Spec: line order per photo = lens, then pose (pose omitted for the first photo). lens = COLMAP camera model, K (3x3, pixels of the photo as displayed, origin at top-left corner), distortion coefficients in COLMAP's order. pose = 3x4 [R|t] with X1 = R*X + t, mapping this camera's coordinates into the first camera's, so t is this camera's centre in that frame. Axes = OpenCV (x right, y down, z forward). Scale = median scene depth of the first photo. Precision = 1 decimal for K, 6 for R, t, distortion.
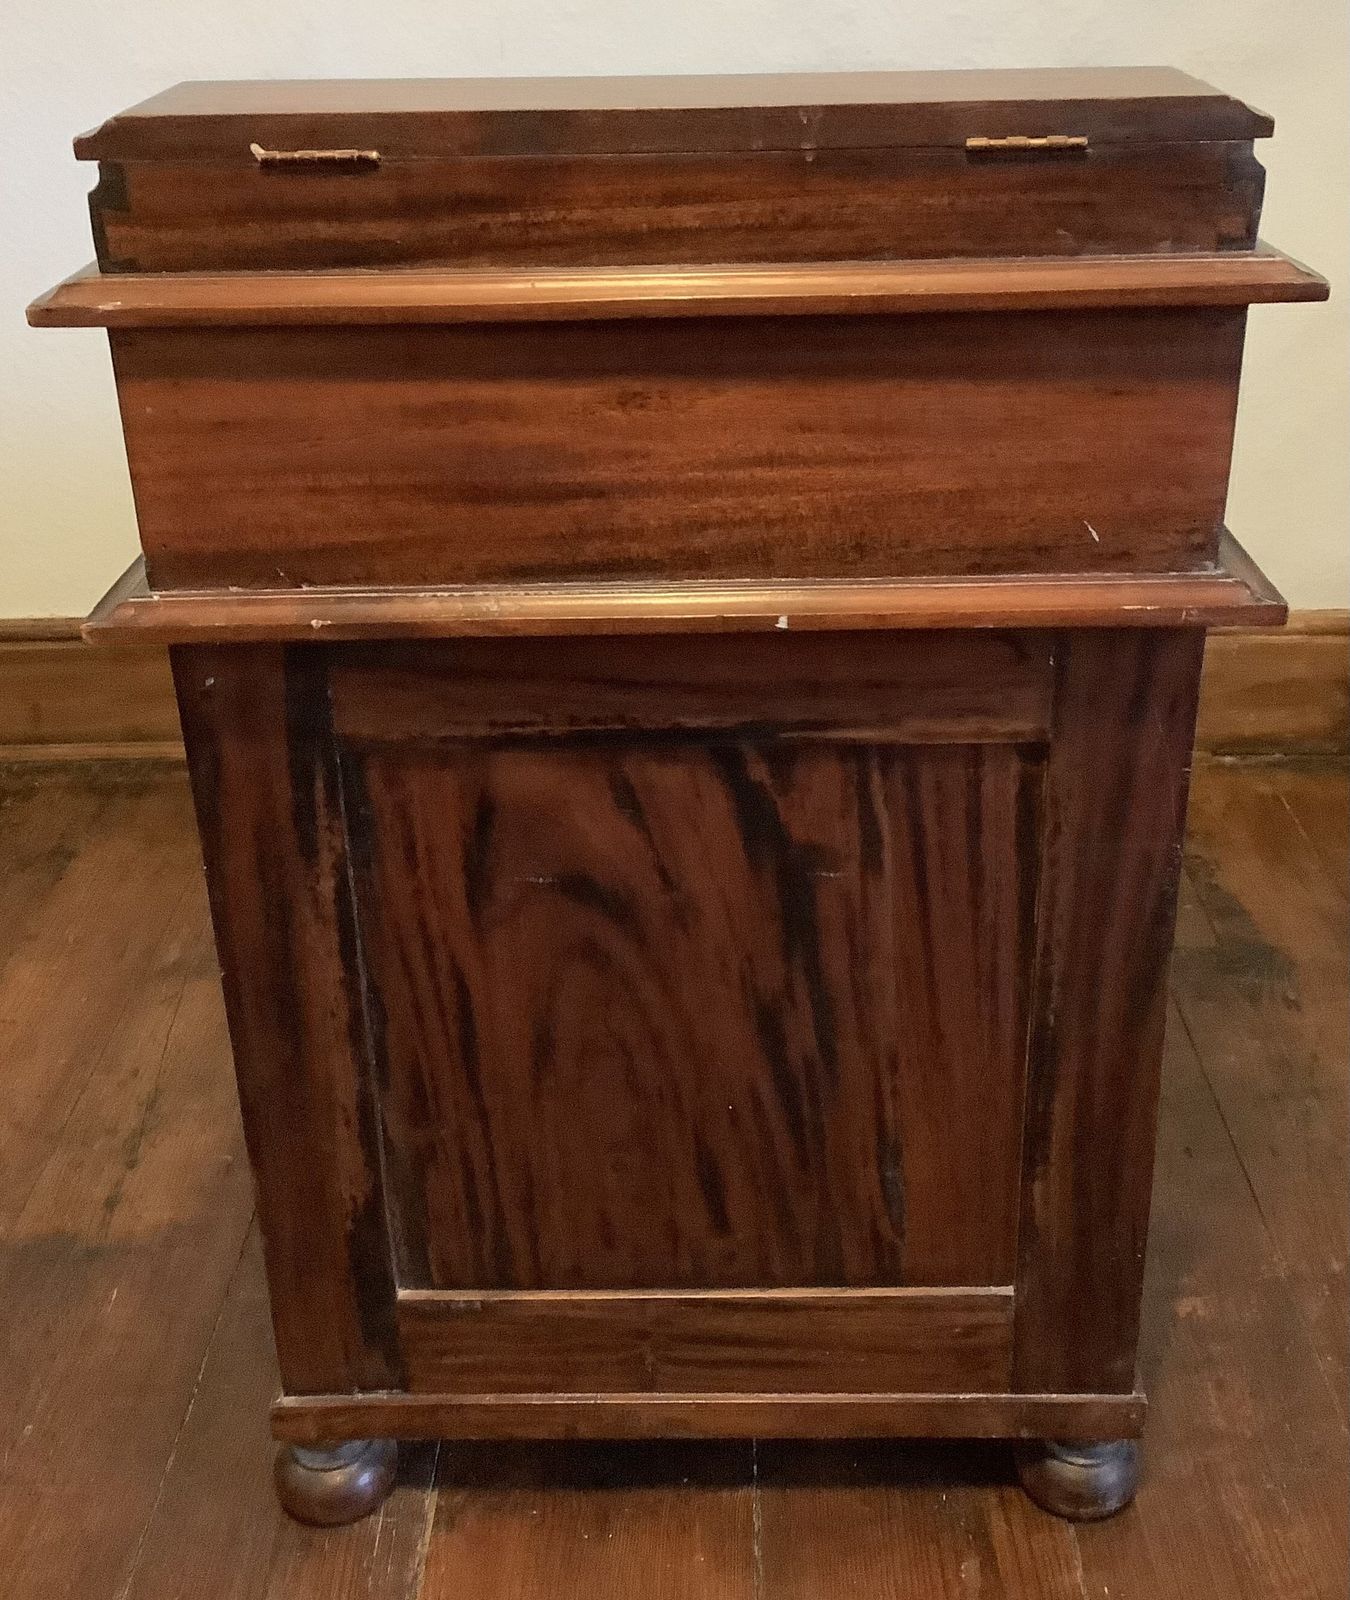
lens RADIAL K [[1789.0, 0, 706.4], [0, 1789.0, 670.2], [0, 0, 1]] dist [0.093502, -0.171838]
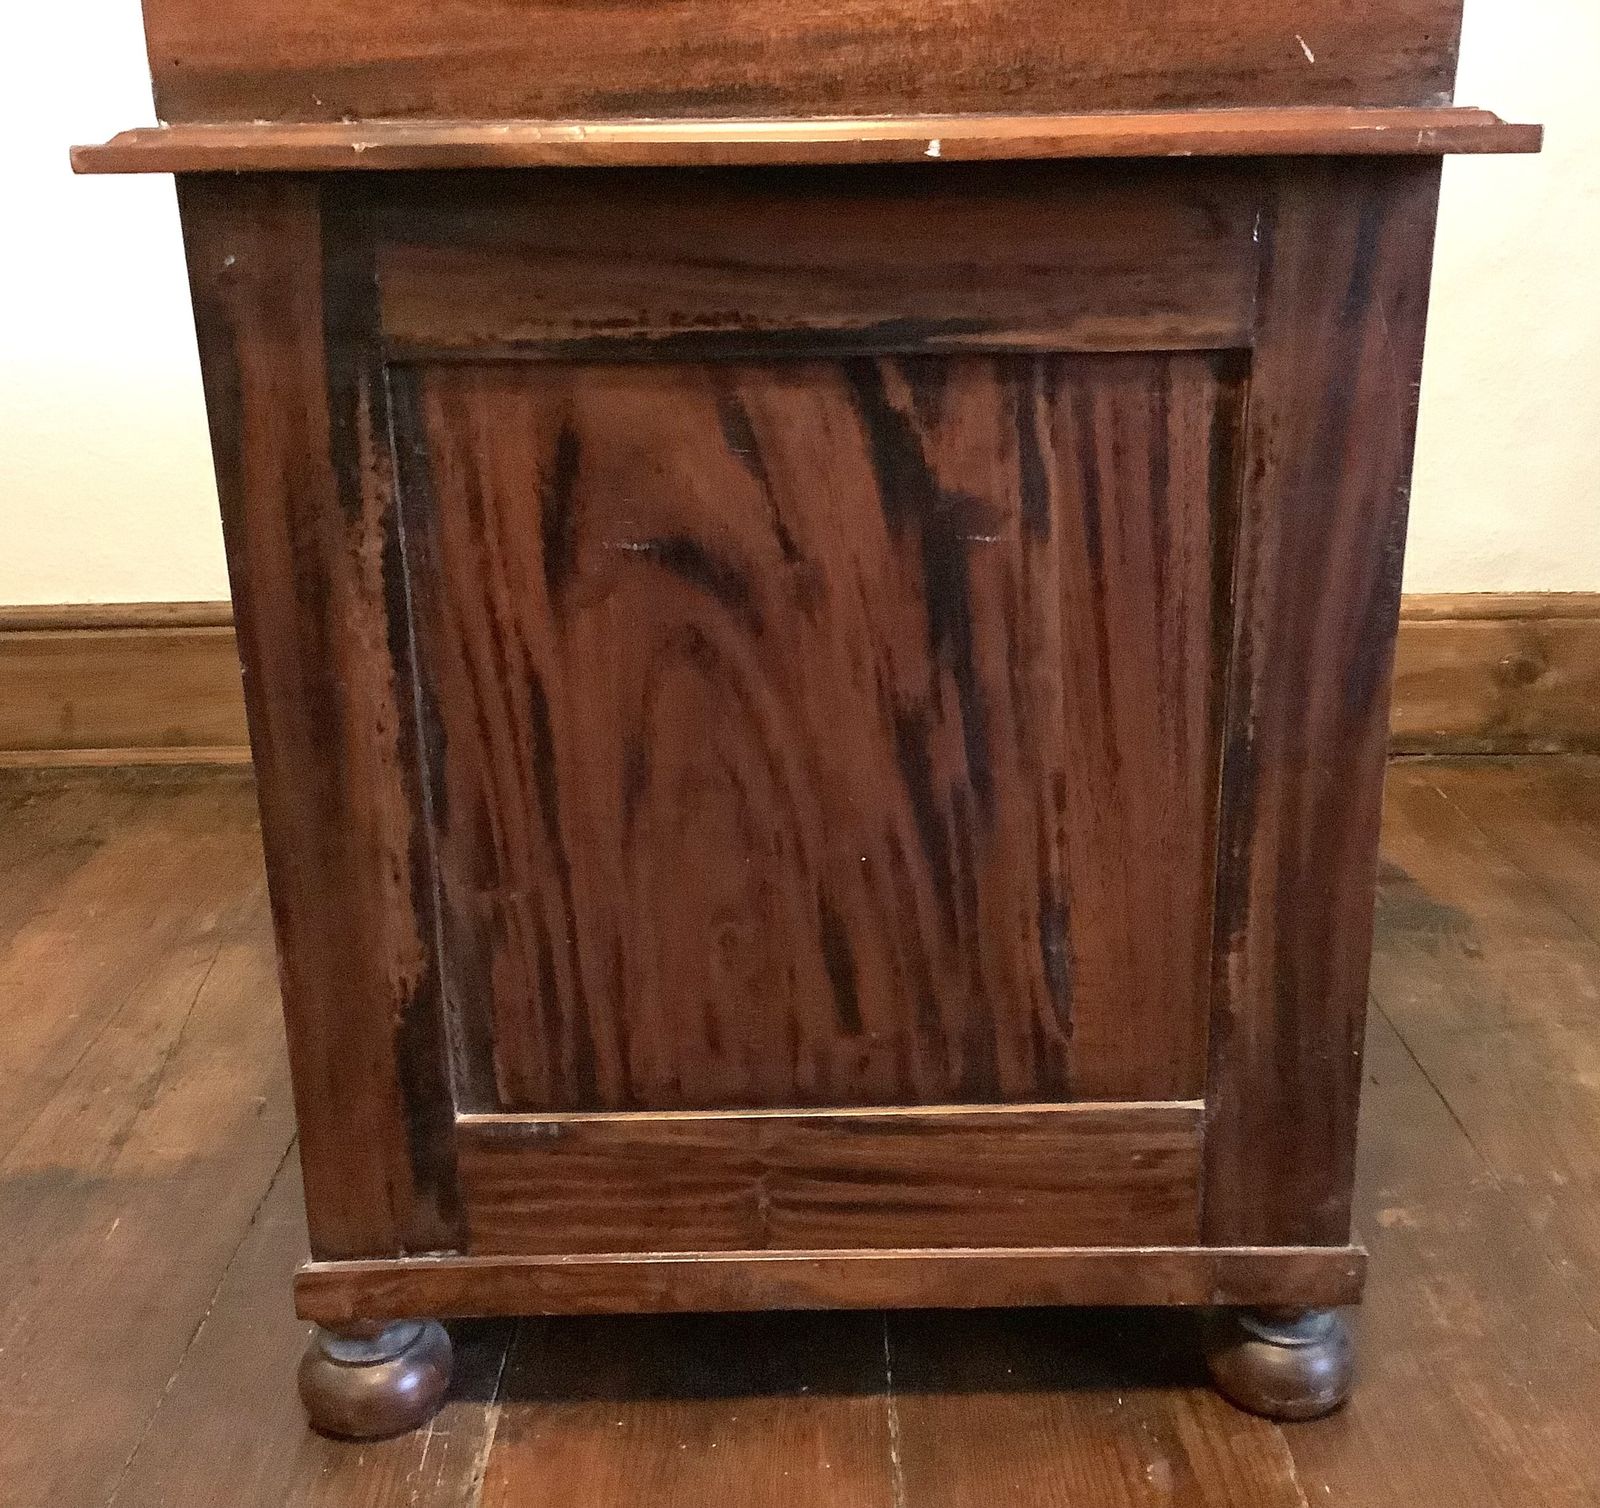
lens RADIAL K [[1778.0, 0, 835.5], [0, 1778.0, 781.9], [0, 0, 1]] dist [0.119716, -0.229013]
pose [[0.999636, -0.002731, 0.026855, -0.021534], [0.005430, 0.994875, -0.100968, 0.293618], [-0.026442, 0.101077, 0.994527, 0.183195]]
